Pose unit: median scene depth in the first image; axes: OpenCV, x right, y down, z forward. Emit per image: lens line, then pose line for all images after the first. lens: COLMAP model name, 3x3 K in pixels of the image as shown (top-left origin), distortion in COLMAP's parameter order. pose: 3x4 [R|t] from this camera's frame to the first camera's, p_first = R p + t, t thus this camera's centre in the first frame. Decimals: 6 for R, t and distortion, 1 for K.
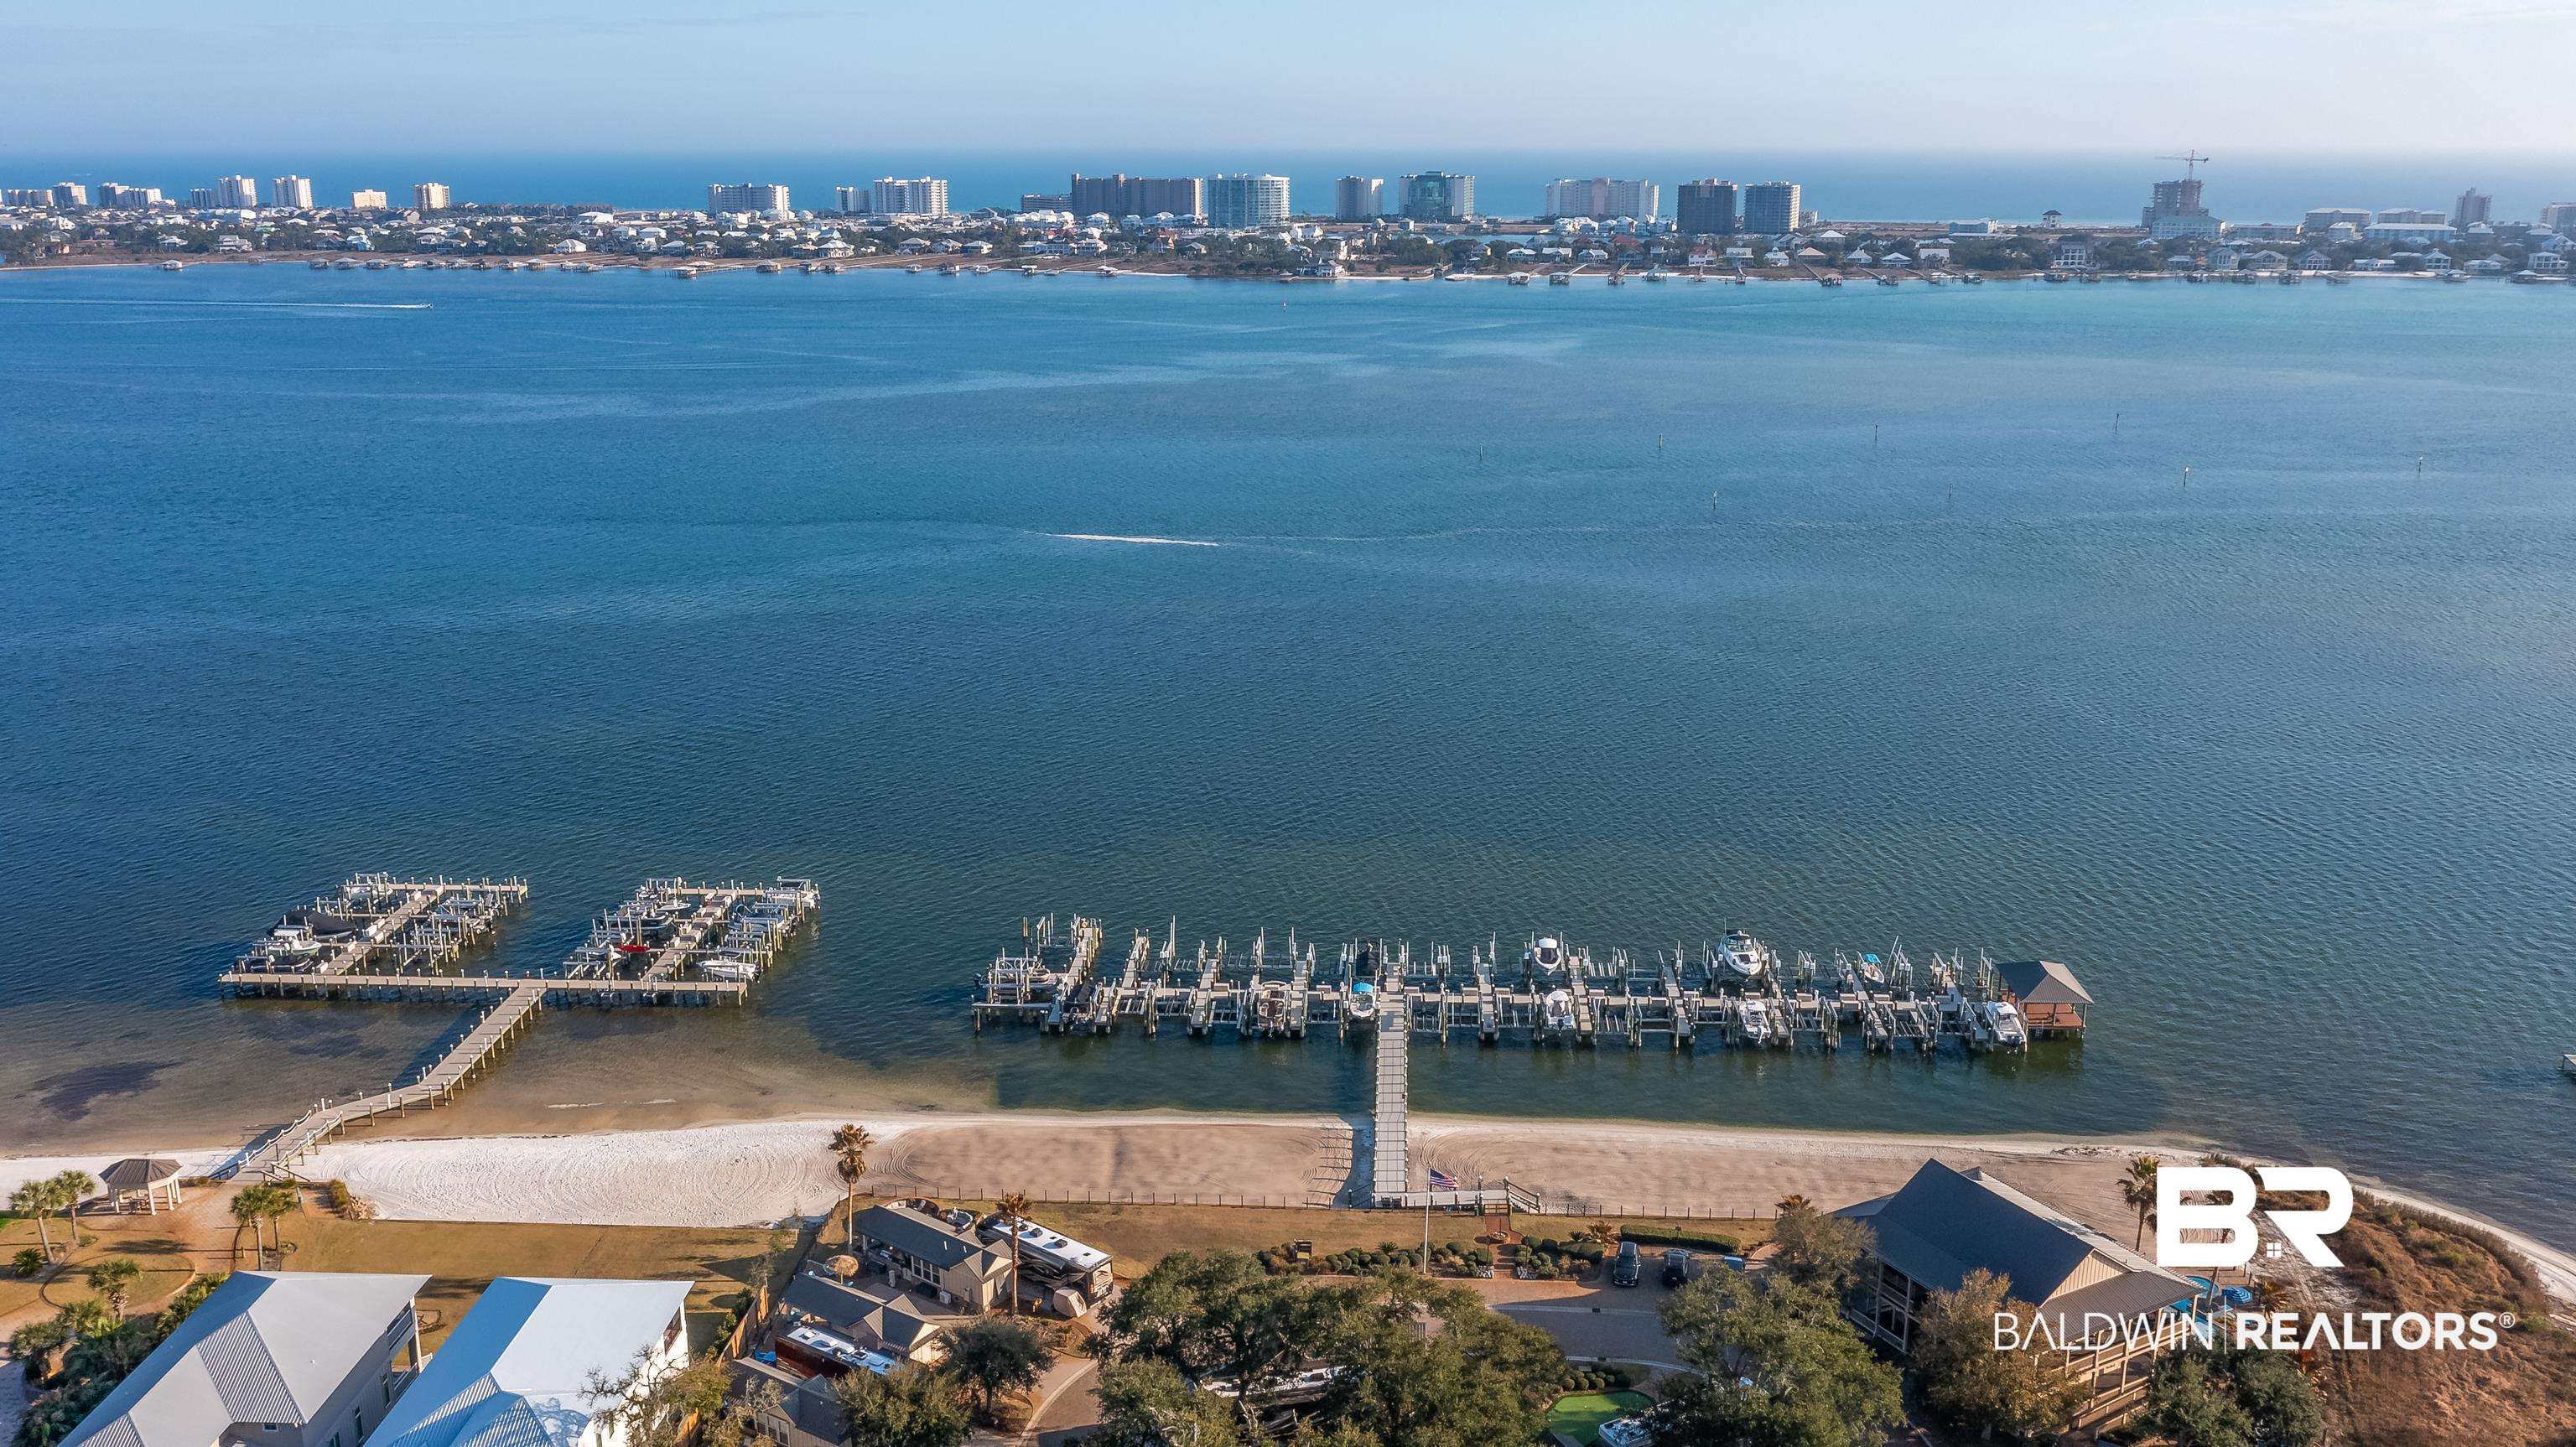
lens RADIAL K [[2019.3, 0, 1326.7], [0, 2019.3, 731.0], [0, 0, 1]] dist [-0.006418, 0.013467]
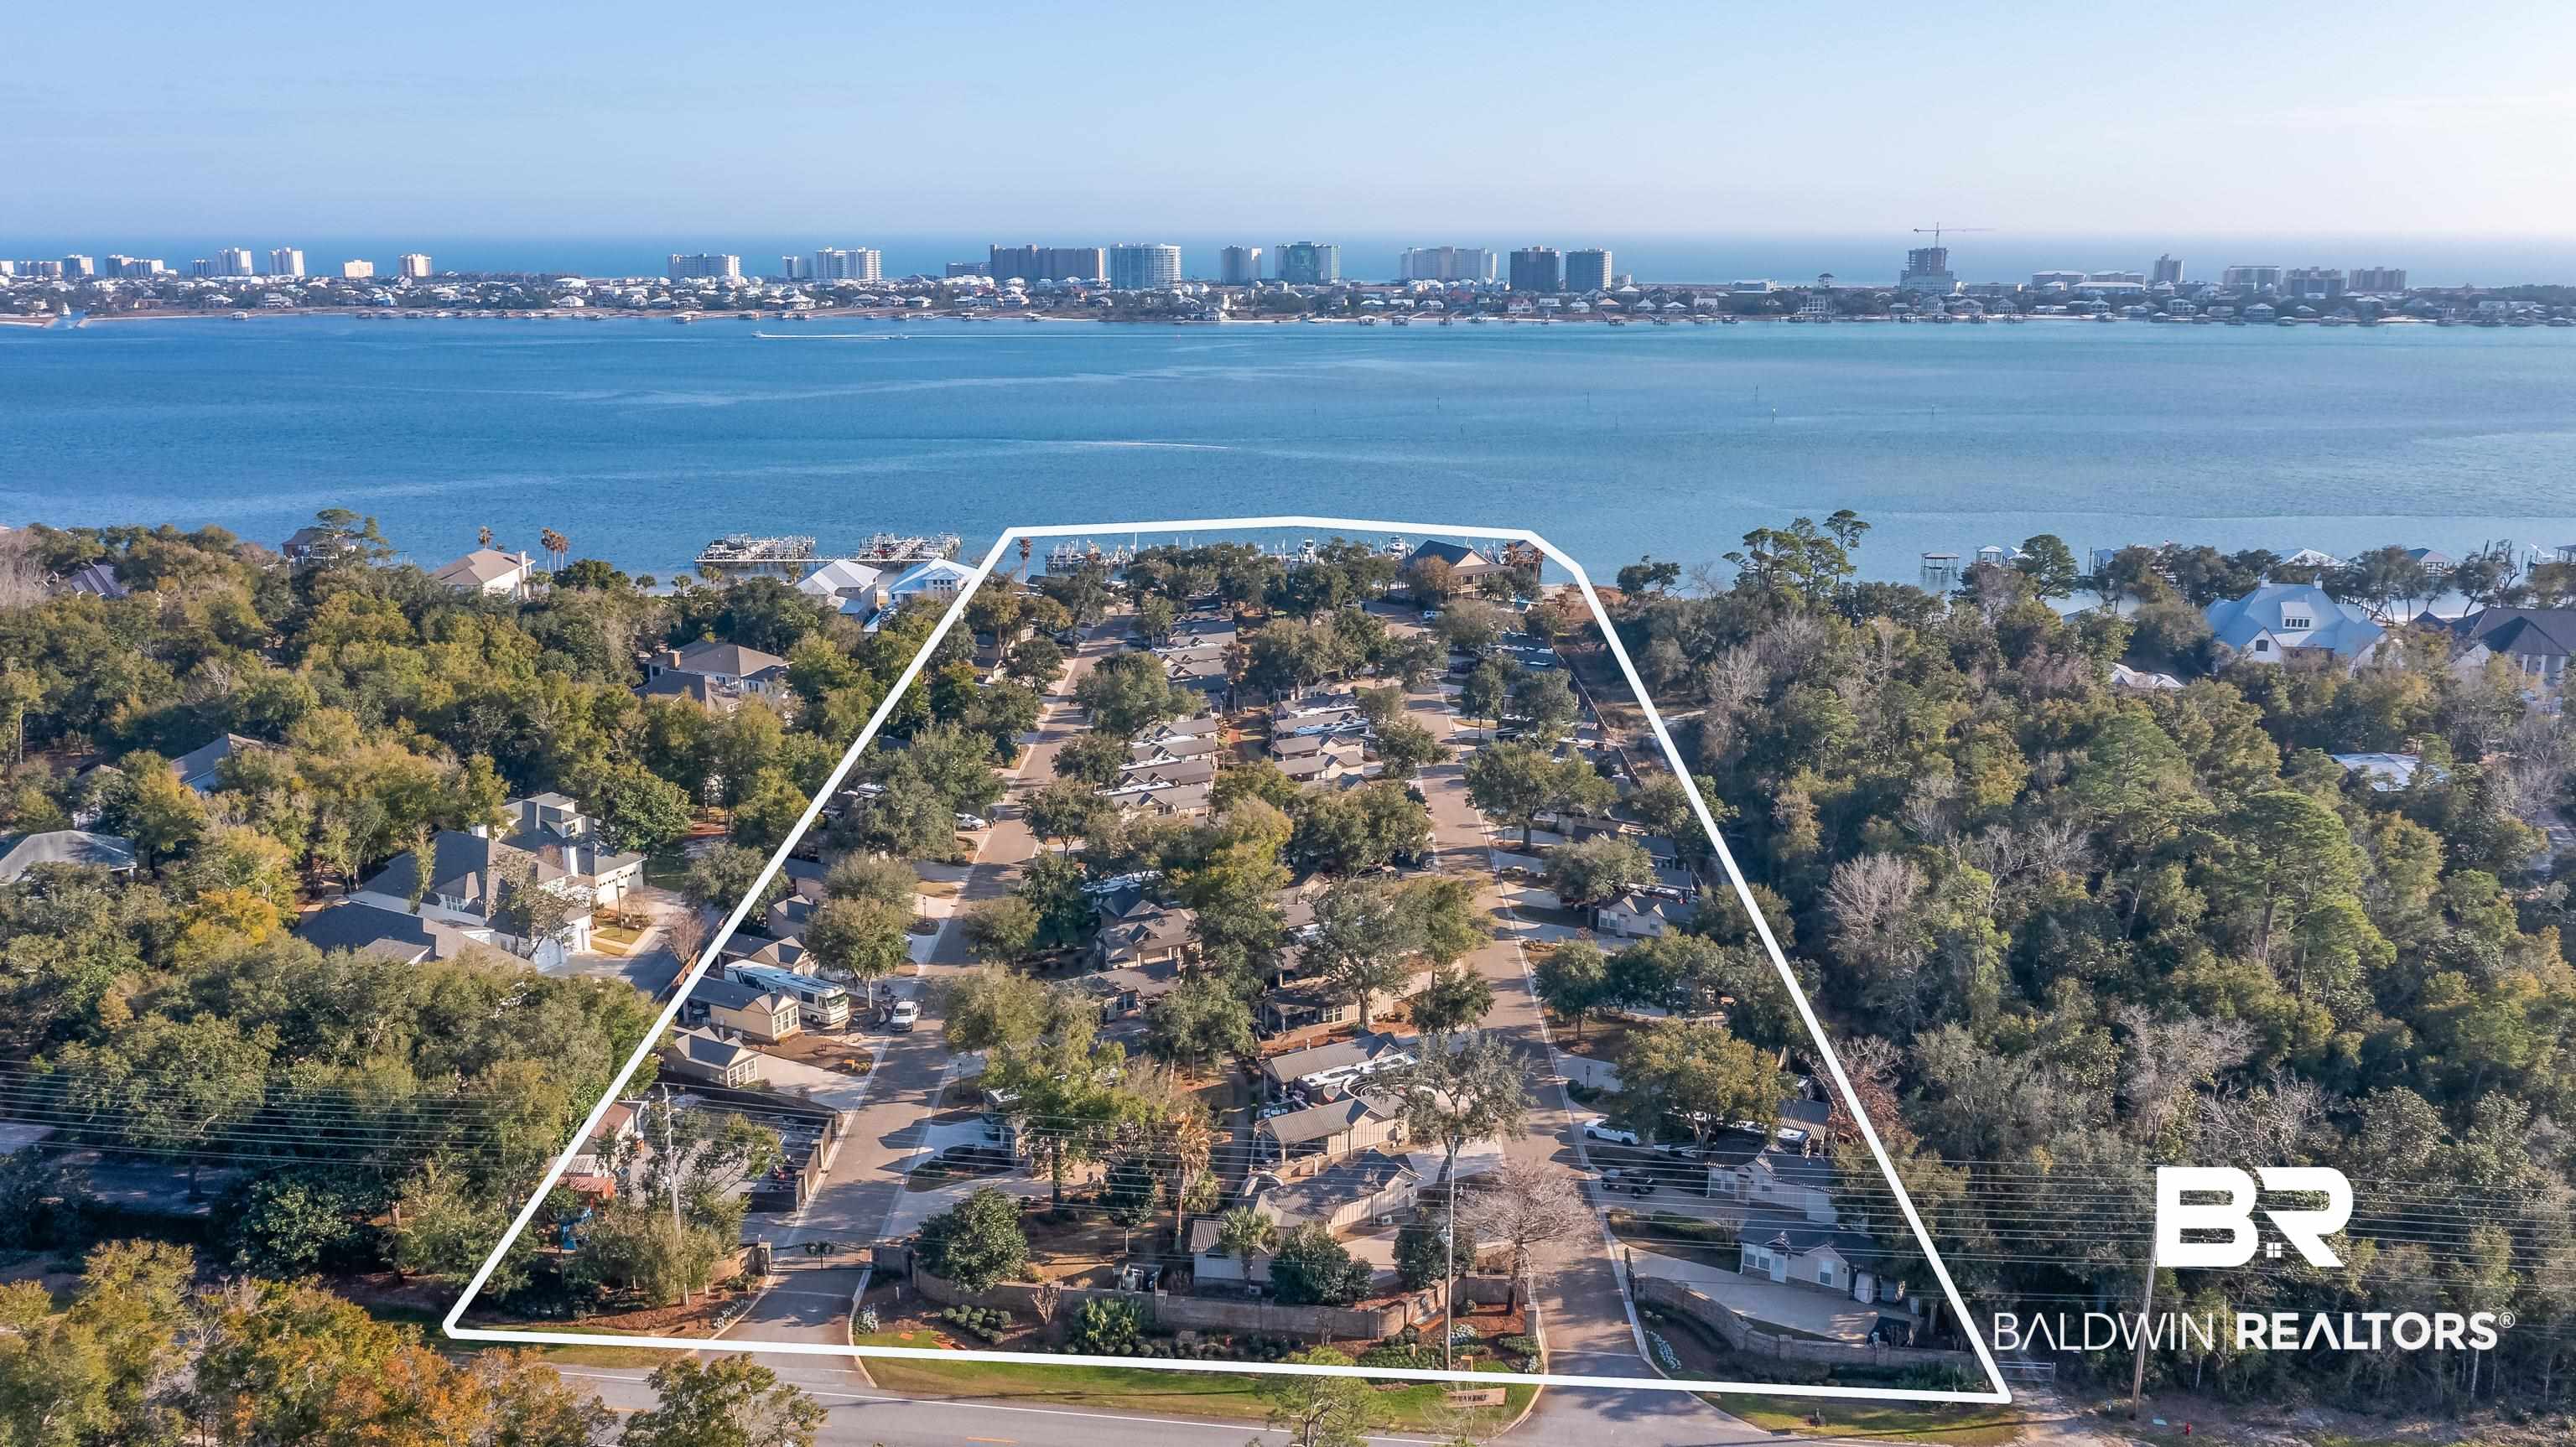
lens RADIAL K [[2084.0, 0, 1288.0], [0, 2084.0, 723.5], [0, 0, 1]] dist [-0.008506, 0.014539]
pose [[0.999453, -0.007103, 0.032306, 0.002705], [0.008774, 0.998615, -0.051883, 0.070667], [-0.031892, 0.052138, 0.998130, -0.208416]]
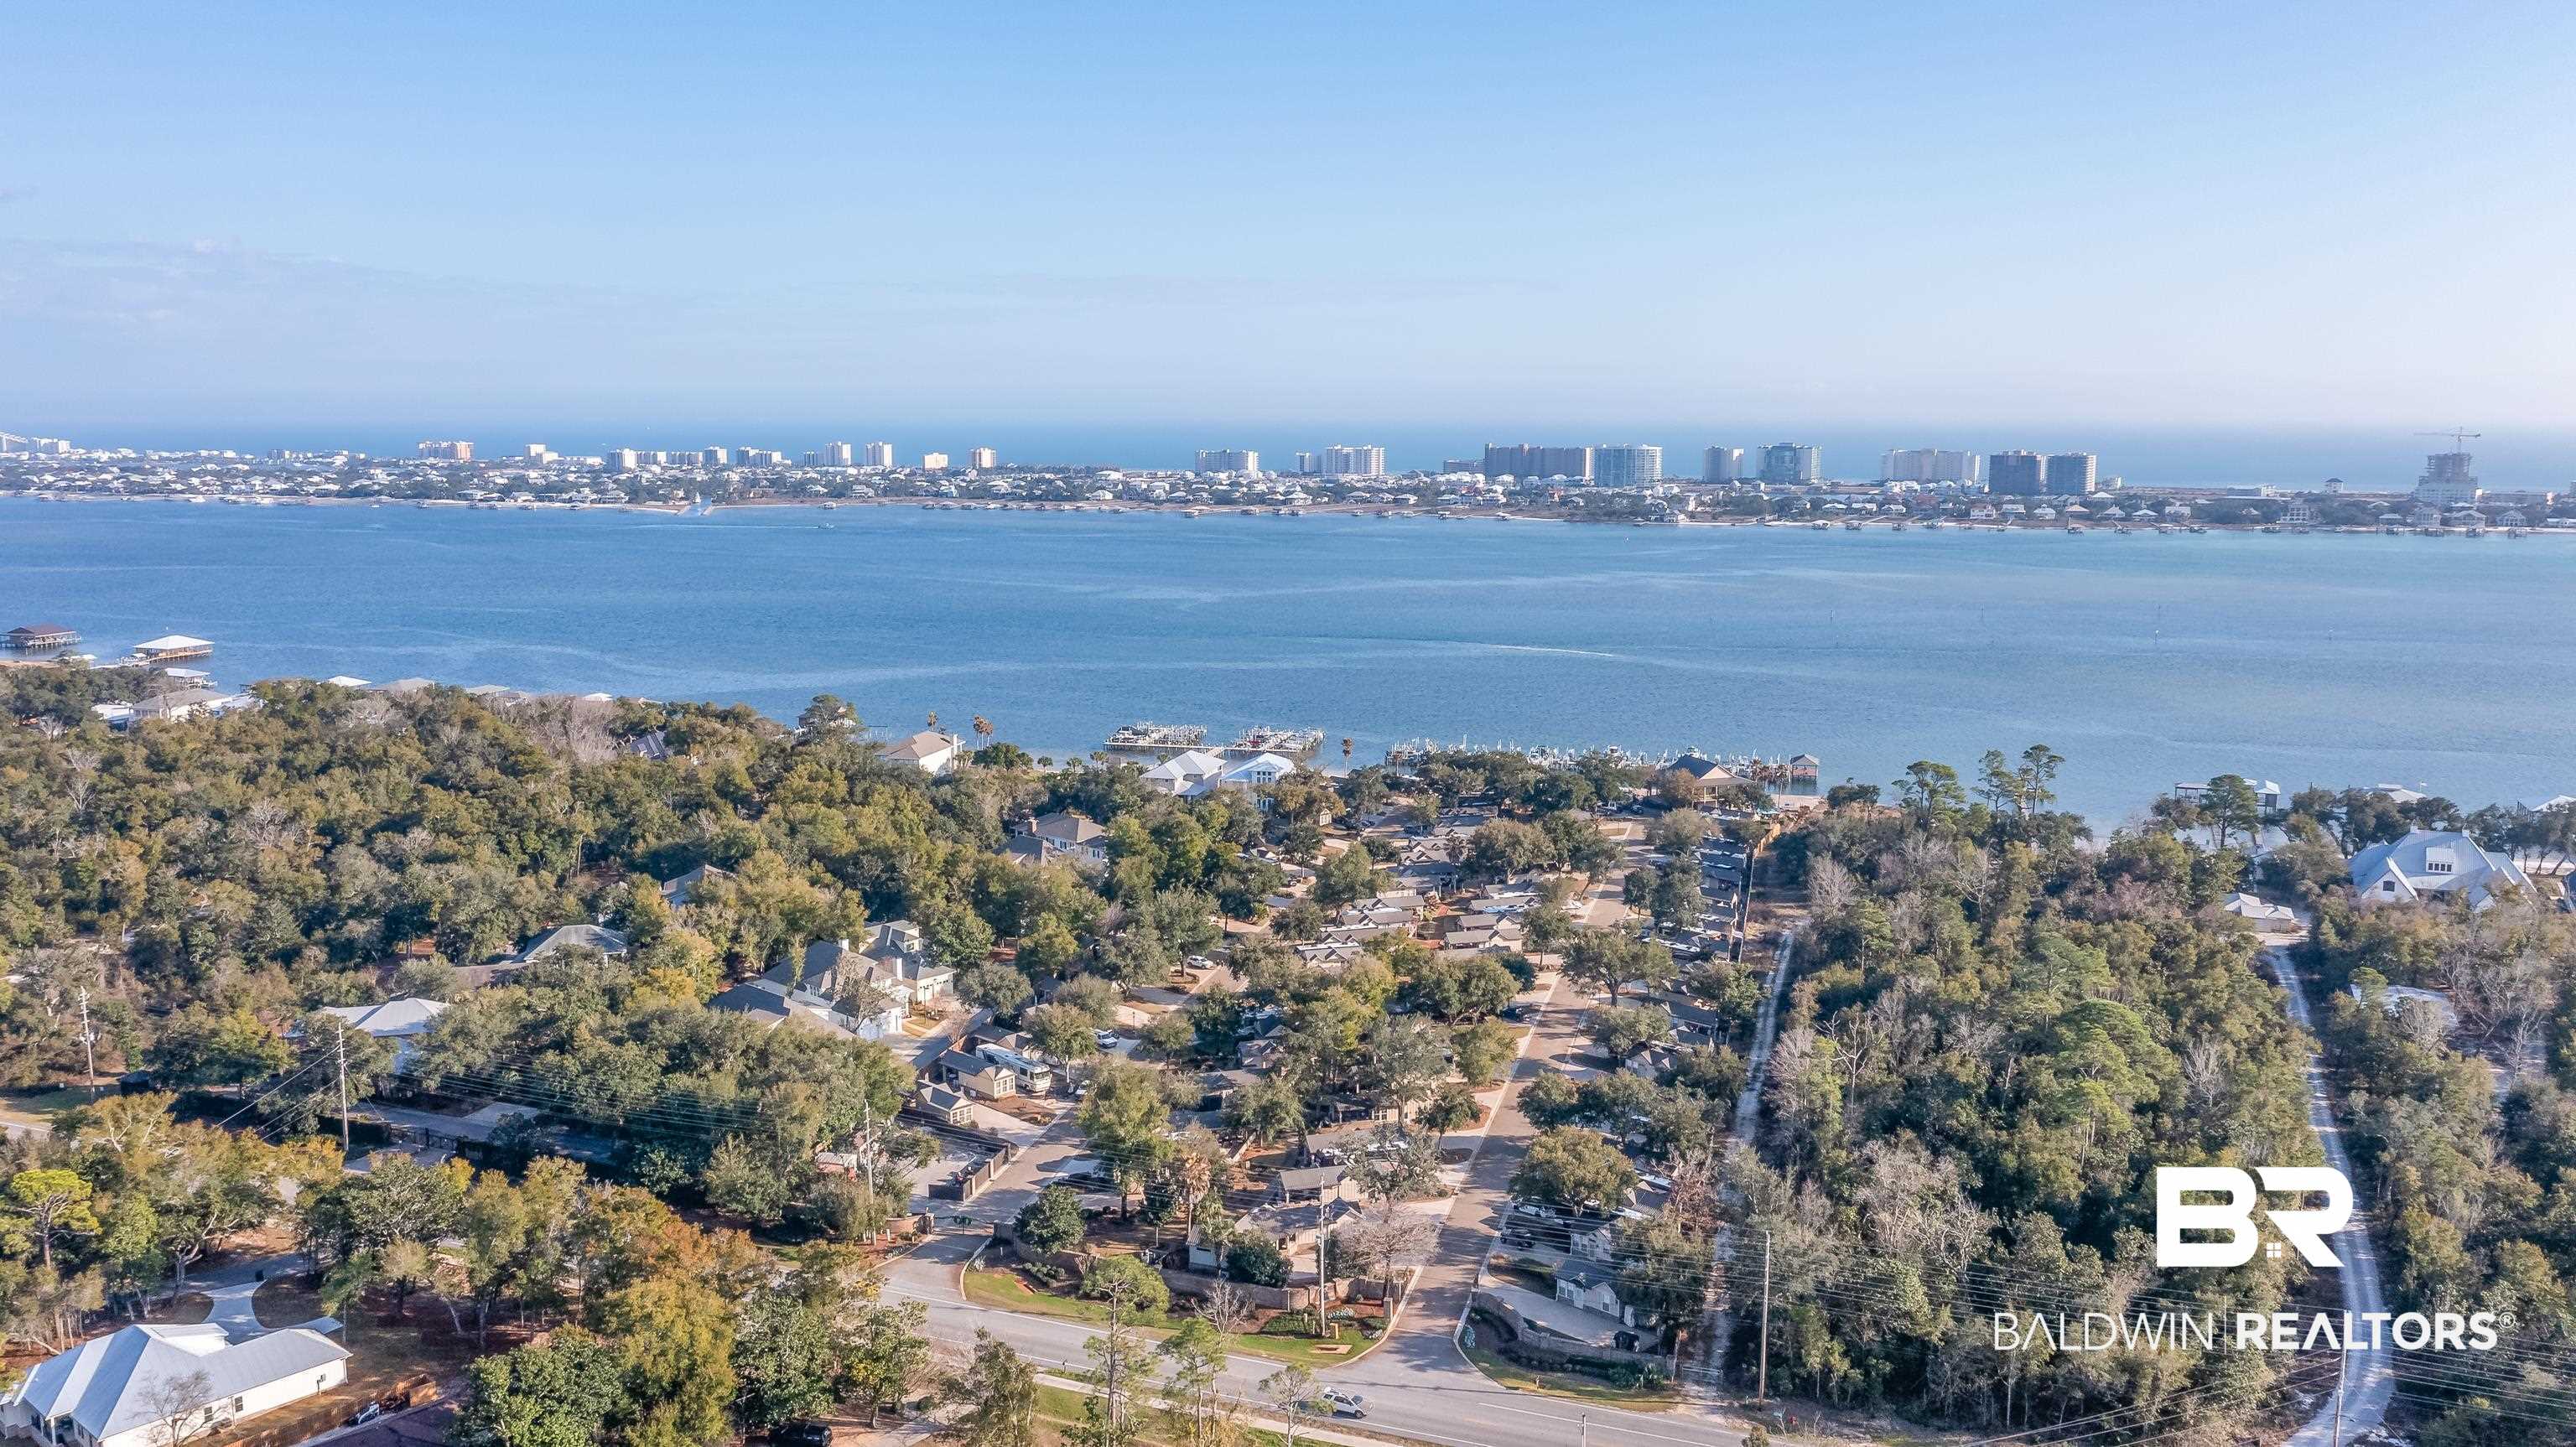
lens RADIAL K [[2084.0, 0, 1288.0], [0, 2084.0, 723.5], [0, 0, 1]] dist [-0.008506, 0.014539]
pose [[0.975041, 0.033667, -0.219459, 0.047441], [-0.062946, 0.989798, -0.127816, 0.072546], [0.212917, 0.138440, 0.967213, -0.266126]]
